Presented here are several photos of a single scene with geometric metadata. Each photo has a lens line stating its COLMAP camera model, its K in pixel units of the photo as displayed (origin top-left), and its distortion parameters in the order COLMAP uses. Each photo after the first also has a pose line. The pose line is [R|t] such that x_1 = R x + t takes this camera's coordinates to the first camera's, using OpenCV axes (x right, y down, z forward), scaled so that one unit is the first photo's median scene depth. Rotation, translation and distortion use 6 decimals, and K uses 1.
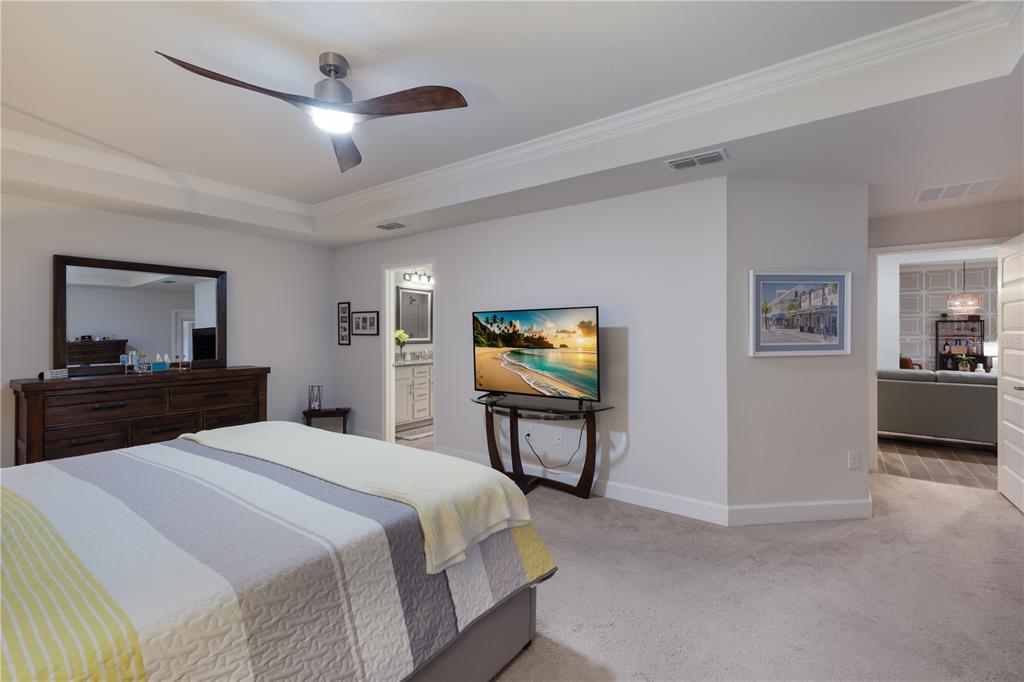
lens RADIAL K [[445.2, 0, 513.6], [0, 445.2, 335.4], [0, 0, 1]] dist [0.000708, 0.000498]
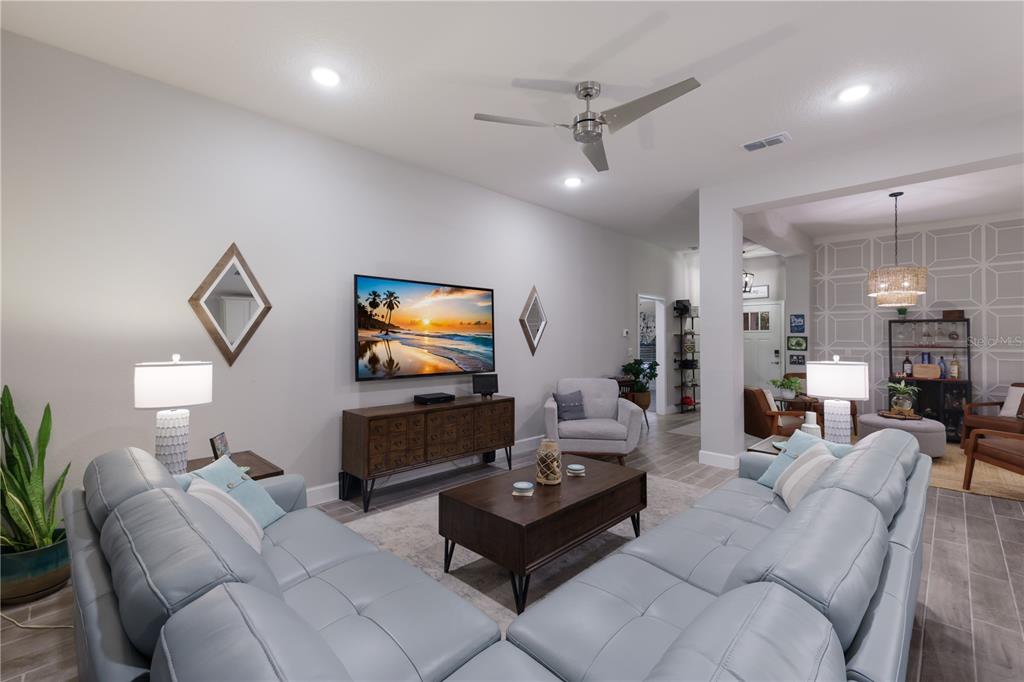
lens RADIAL K [[445.2, 0, 511.5], [0, 445.2, 340.2], [0, 0, 1]] dist [0.000708, 0.000498]
pose [[0.988285, 0.005690, -0.152513, 0.557623], [-0.007451, 0.999912, -0.010973, 0.003035], [0.152437, 0.011981, 0.988241, 0.352499]]
